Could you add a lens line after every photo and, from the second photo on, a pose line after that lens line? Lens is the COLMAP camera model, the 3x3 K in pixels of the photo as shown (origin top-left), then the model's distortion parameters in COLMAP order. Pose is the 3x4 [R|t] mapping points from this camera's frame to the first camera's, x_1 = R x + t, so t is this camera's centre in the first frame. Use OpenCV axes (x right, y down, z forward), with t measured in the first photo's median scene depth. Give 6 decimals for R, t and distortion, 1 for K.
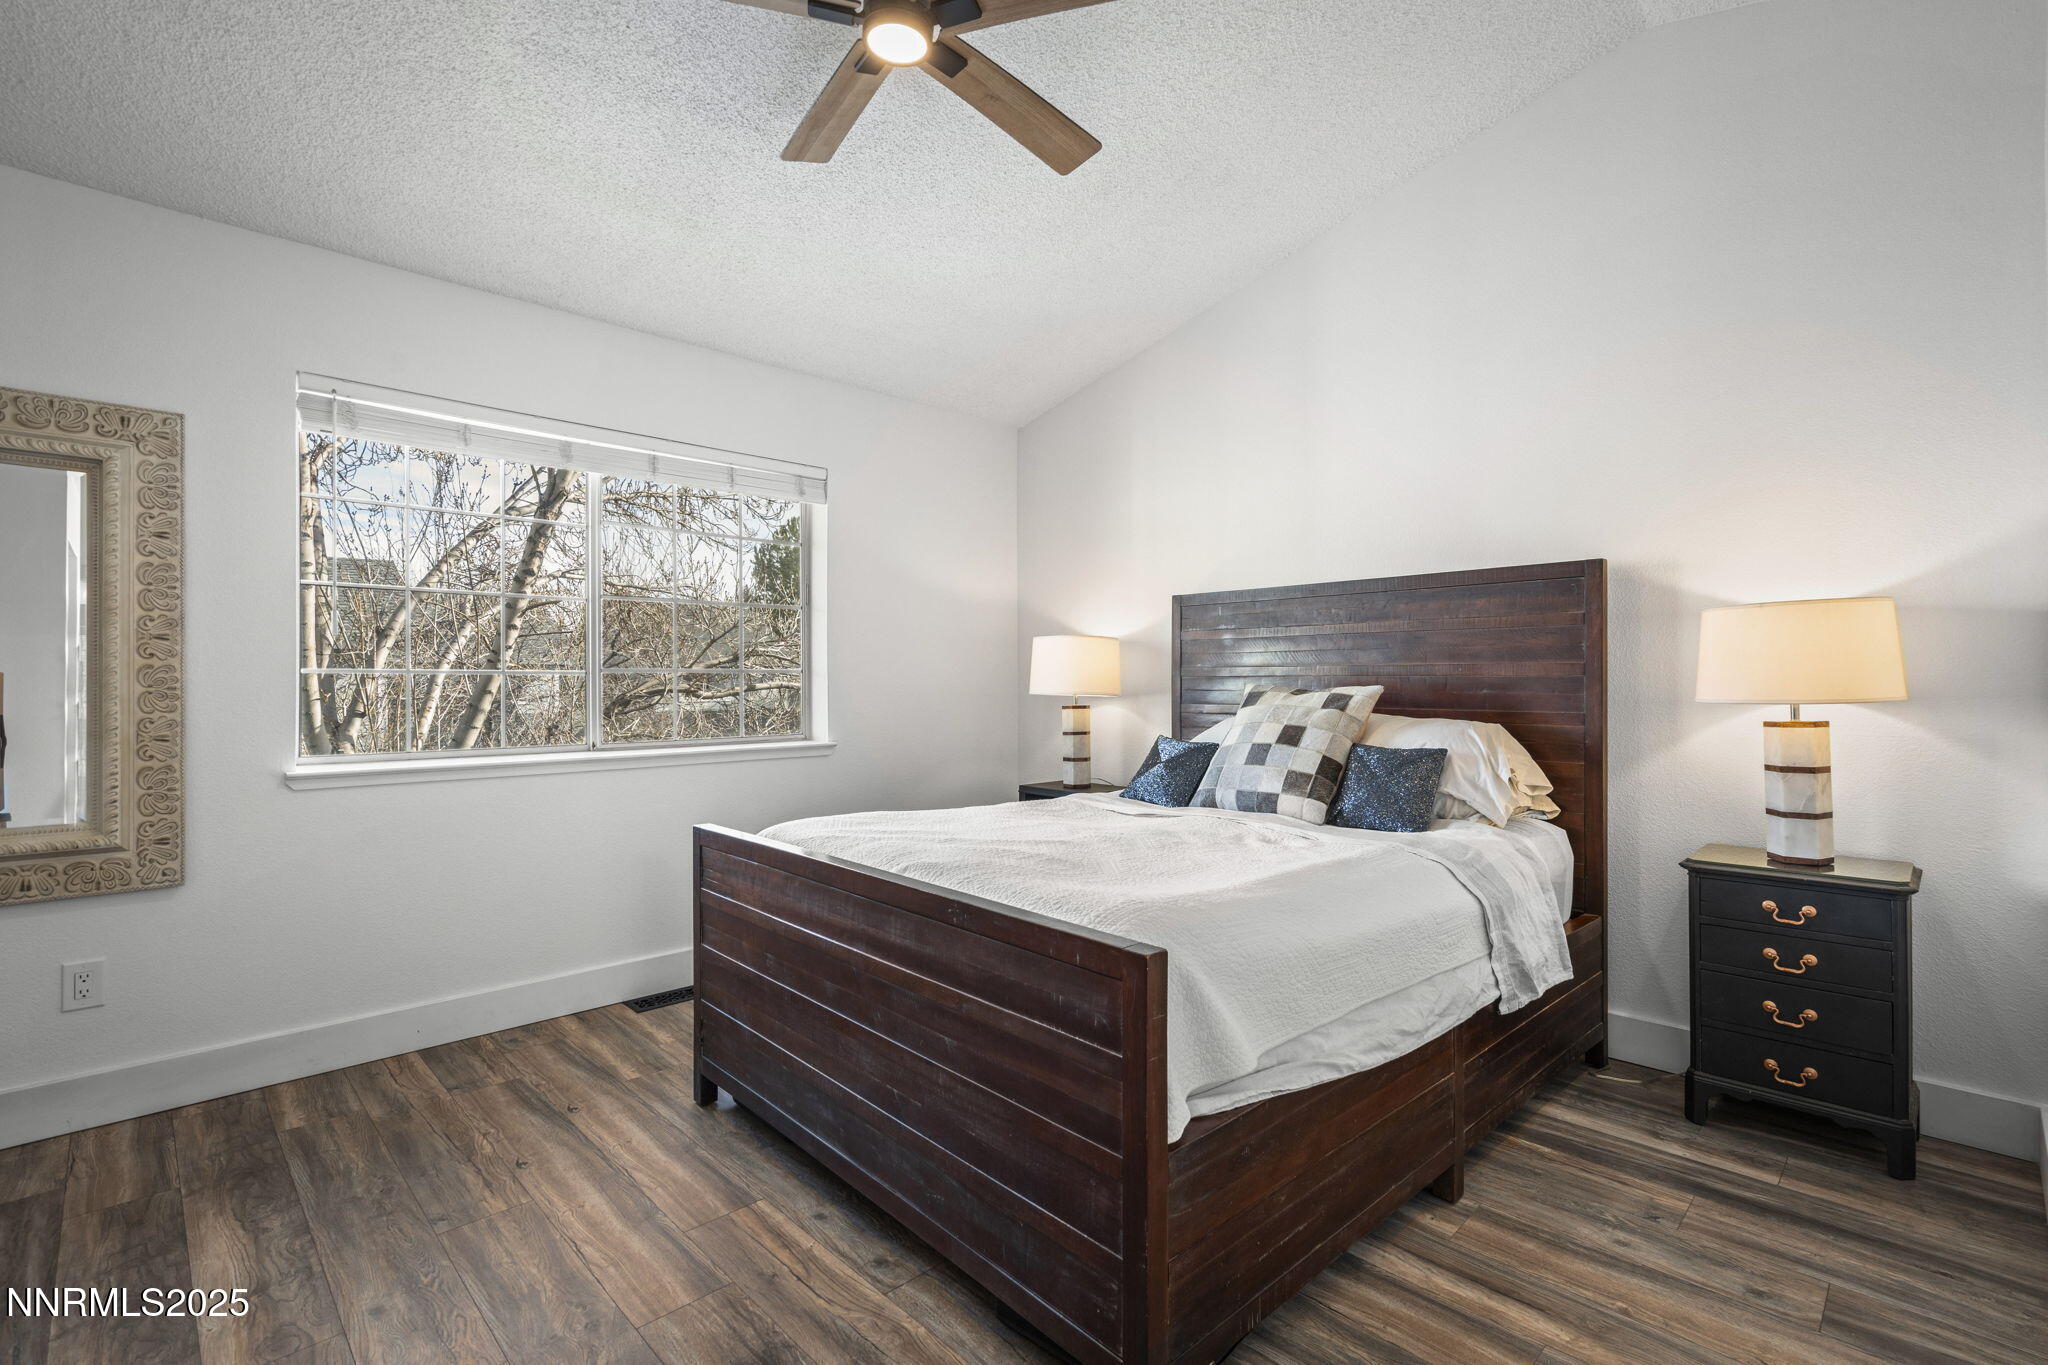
lens RADIAL K [[923.3, 0, 1025.0], [0, 923.3, 692.0], [0, 0, 1]] dist [-0.002556, -0.000016]
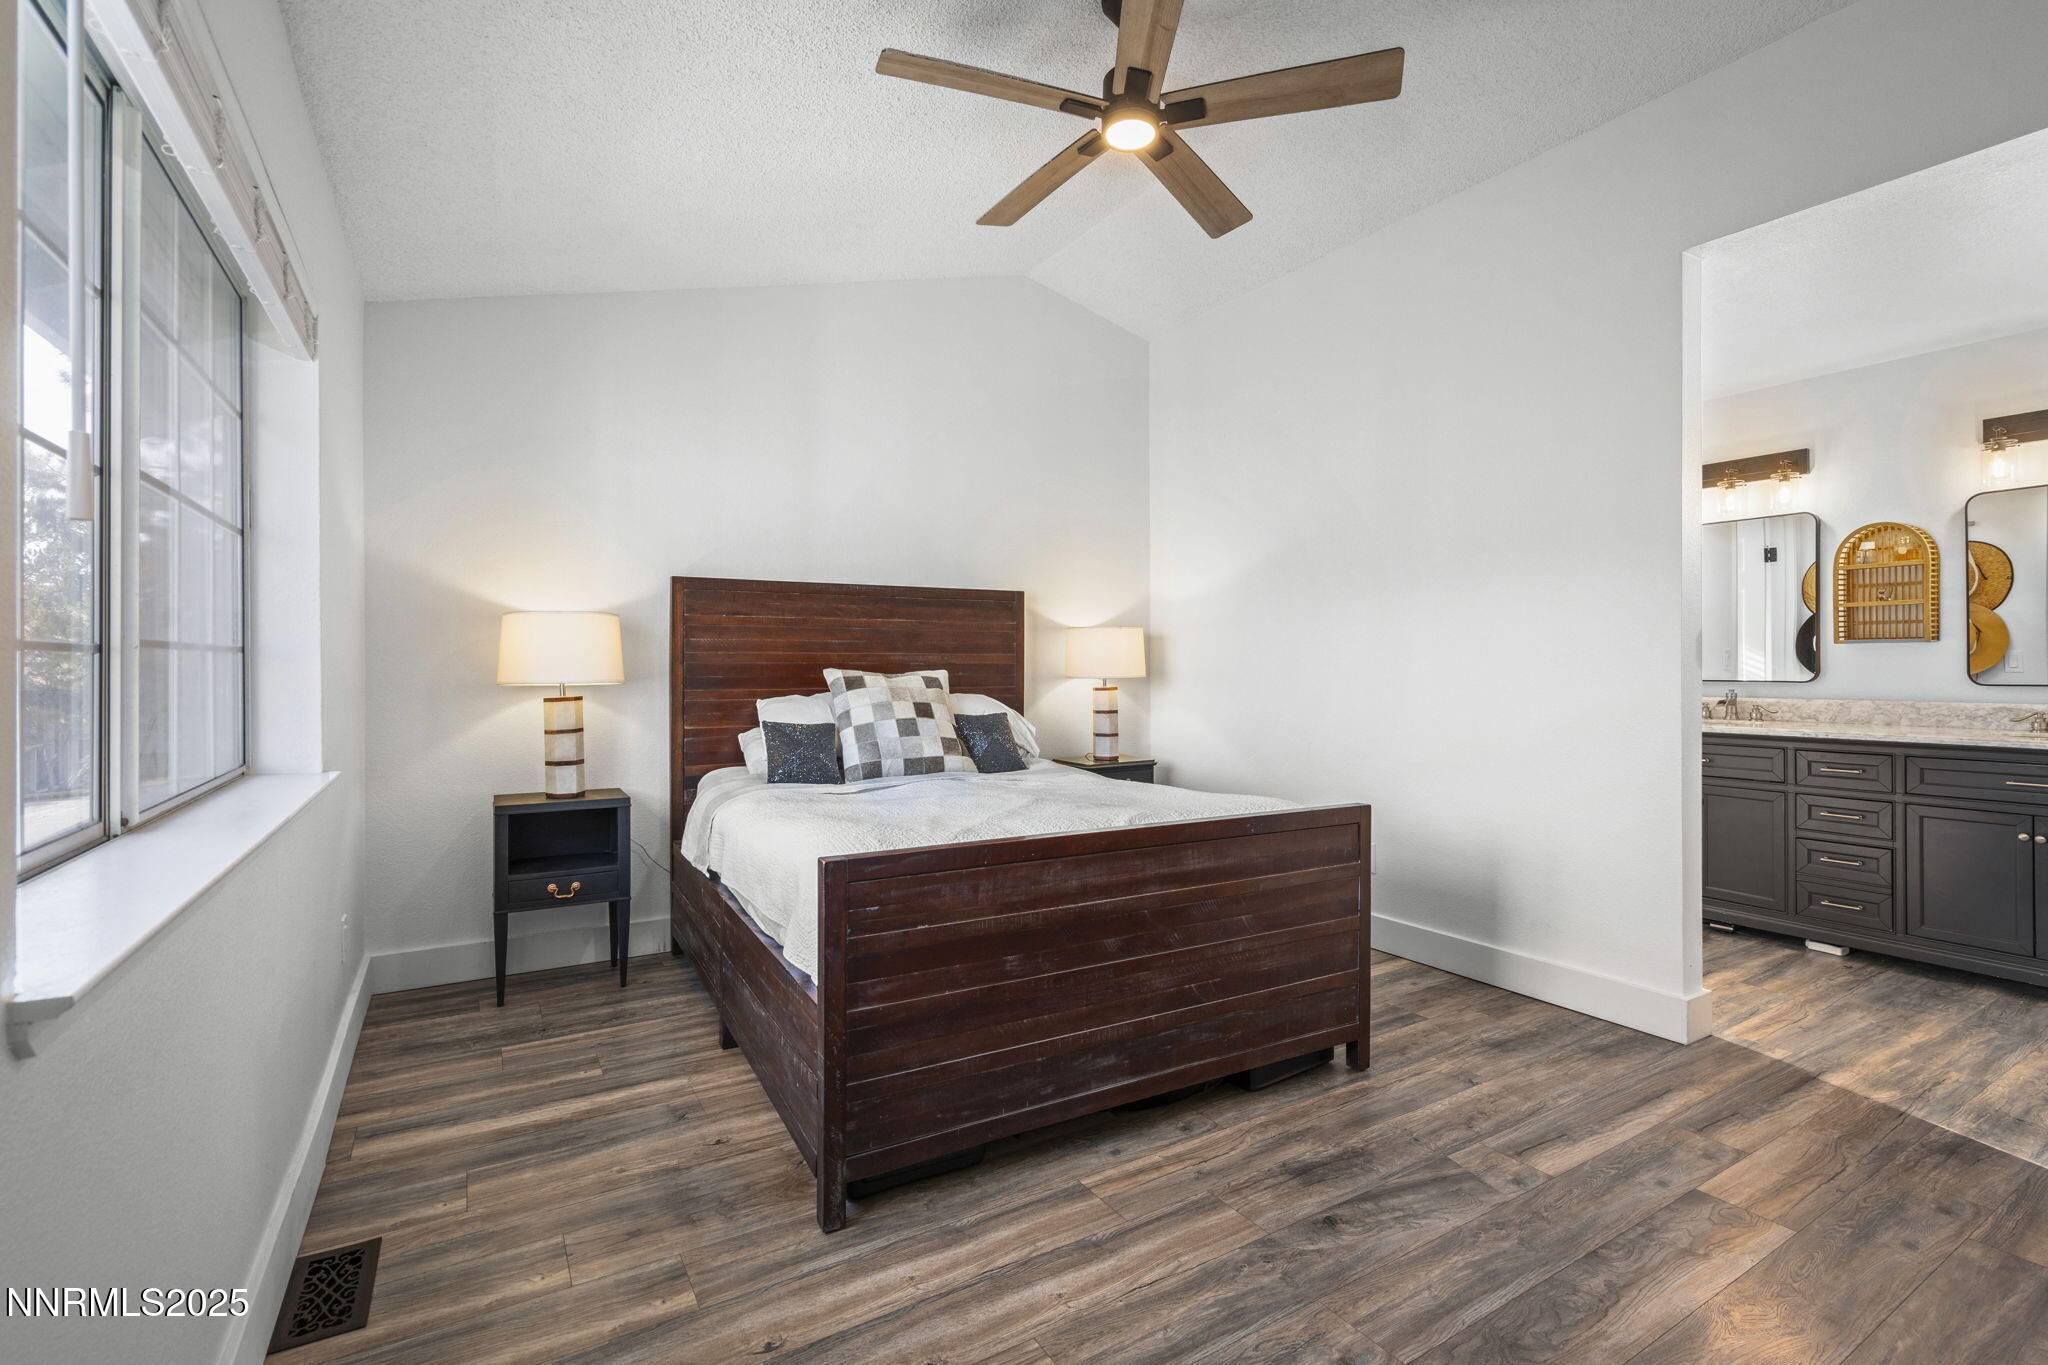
lens RADIAL K [[923.3, 0, 1026.0], [0, 923.3, 667.2], [0, 0, 1]] dist [-0.002556, -0.000016]
pose [[0.226007, -0.000807, 0.974125, -1.229543], [0.009025, 0.999958, -0.001265, -0.012017], [-0.974084, 0.009078, 0.226005, 0.787882]]
